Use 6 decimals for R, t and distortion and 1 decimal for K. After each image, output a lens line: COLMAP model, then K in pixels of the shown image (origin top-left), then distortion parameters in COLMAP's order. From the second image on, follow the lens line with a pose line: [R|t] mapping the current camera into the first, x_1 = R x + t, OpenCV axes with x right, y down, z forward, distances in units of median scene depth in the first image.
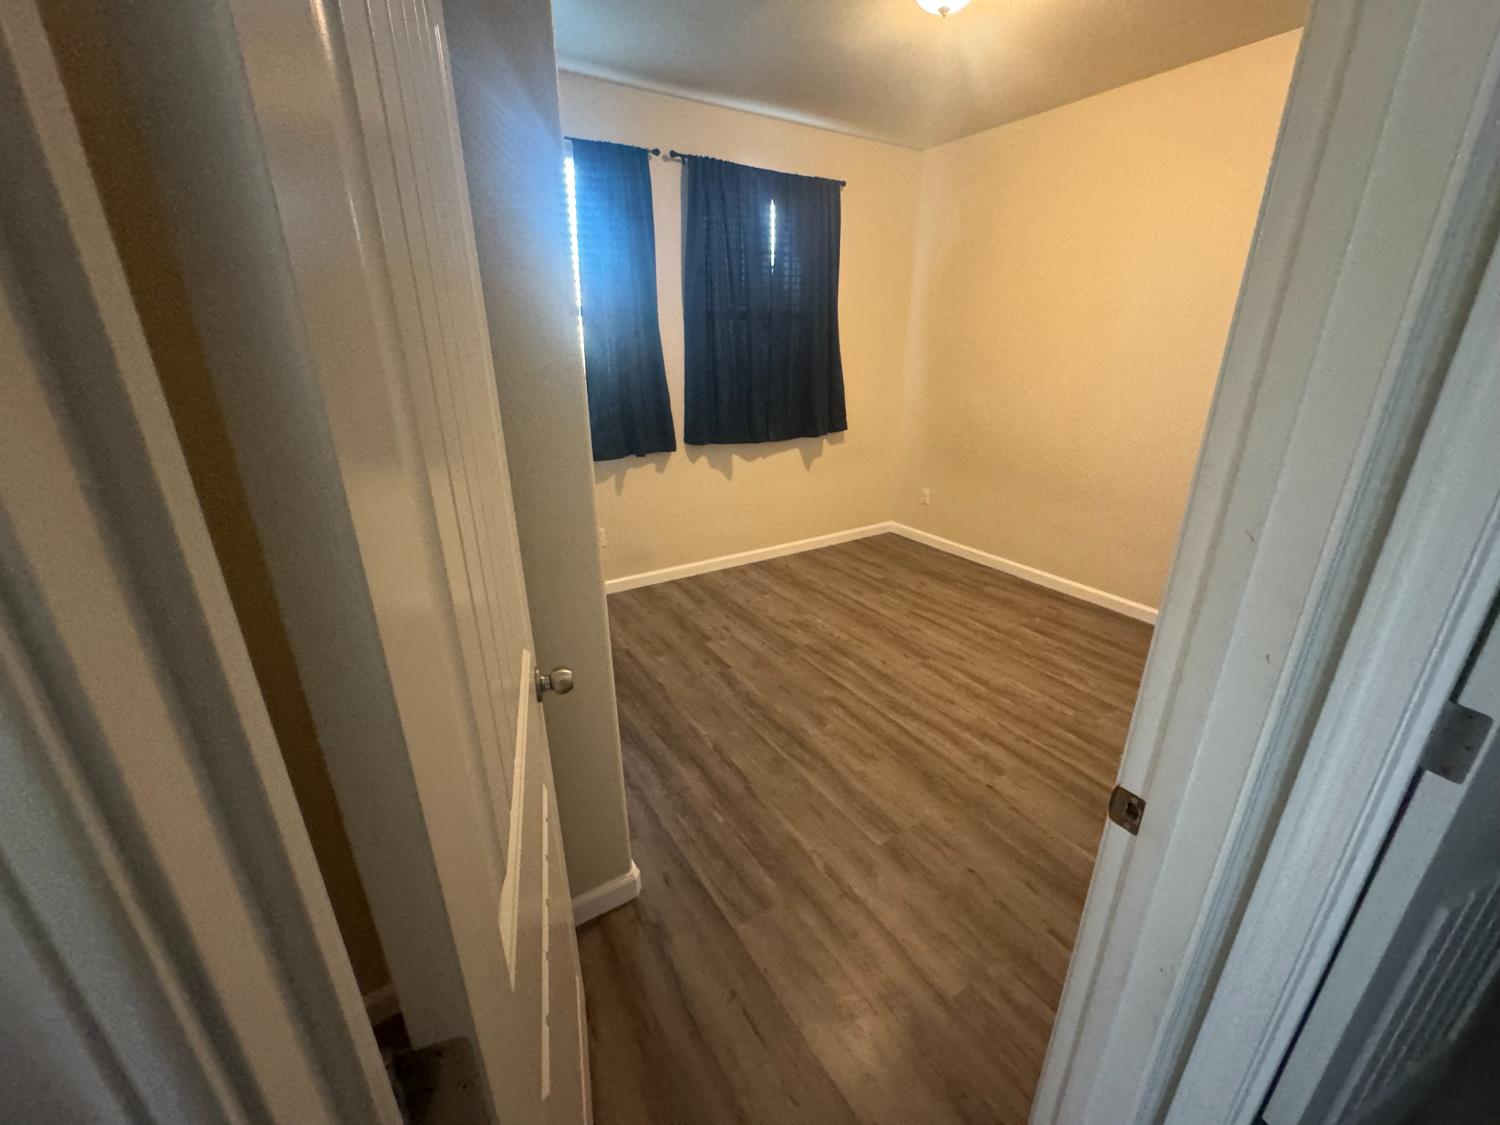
lens RADIAL K [[601.1, 0, 743.0], [0, 601.1, 558.4], [0, 0, 1]] dist [-0.003086, 0.000200]
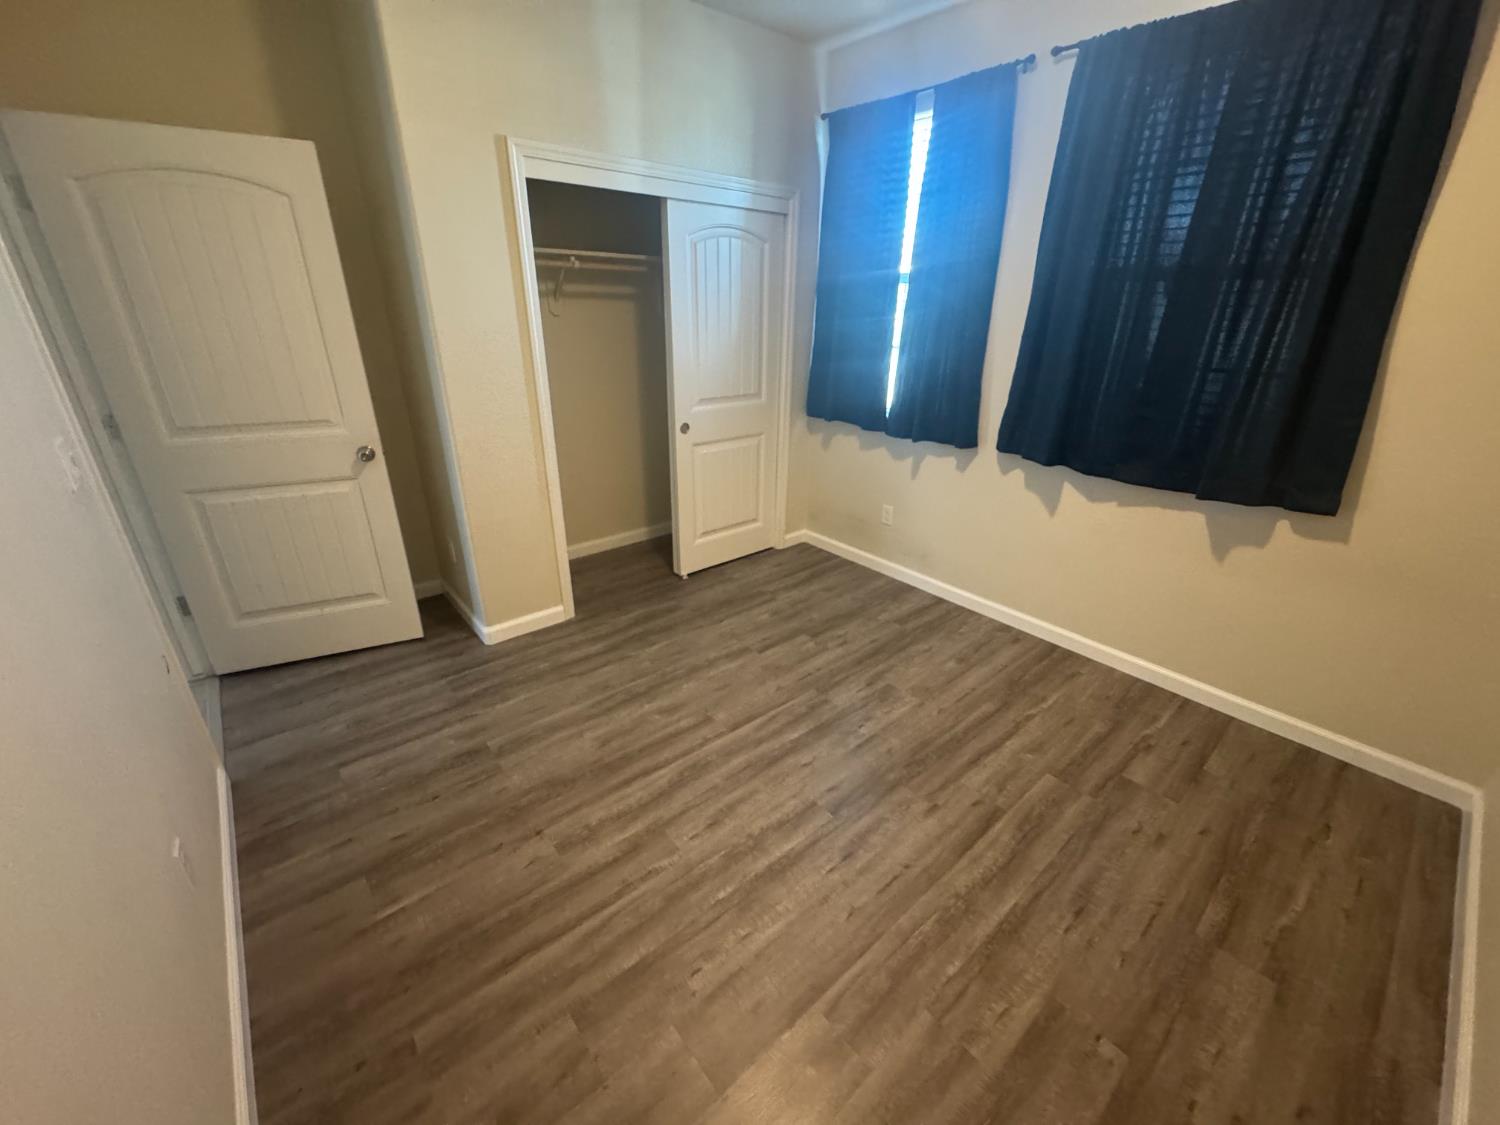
lens RADIAL K [[601.1, 0, 746.8], [0, 601.1, 553.3], [0, 0, 1]] dist [-0.003086, 0.000200]
pose [[0.151653, 0.390354, -0.908089, 0.687702], [-0.353368, 0.879410, 0.319013, -0.225742], [0.923110, 0.272510, 0.271304, 0.590528]]
